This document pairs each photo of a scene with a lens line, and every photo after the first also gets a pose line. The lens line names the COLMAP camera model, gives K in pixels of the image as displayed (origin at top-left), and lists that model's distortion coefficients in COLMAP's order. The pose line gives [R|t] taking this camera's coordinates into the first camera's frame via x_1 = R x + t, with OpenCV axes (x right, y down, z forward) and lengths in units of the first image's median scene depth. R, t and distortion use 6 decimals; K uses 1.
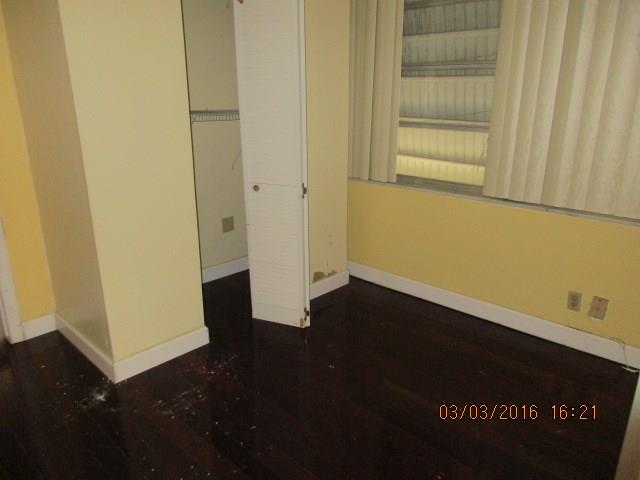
lens RADIAL K [[492.1, 0, 320.0], [0, 492.1, 240.0], [0, 0, 1]] dist [0.029377, -0.007603]
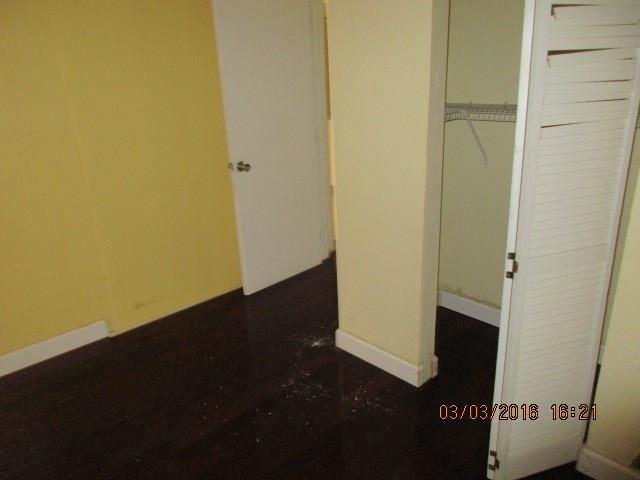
lens RADIAL K [[492.1, 0, 320.0], [0, 492.1, 240.0], [0, 0, 1]] dist [0.029377, -0.007603]
pose [[-0.040155, 0.323854, -0.945255, 0.528814], [-0.265653, 0.908510, 0.322550, -0.257572], [0.963232, 0.264062, 0.049551, 0.806305]]
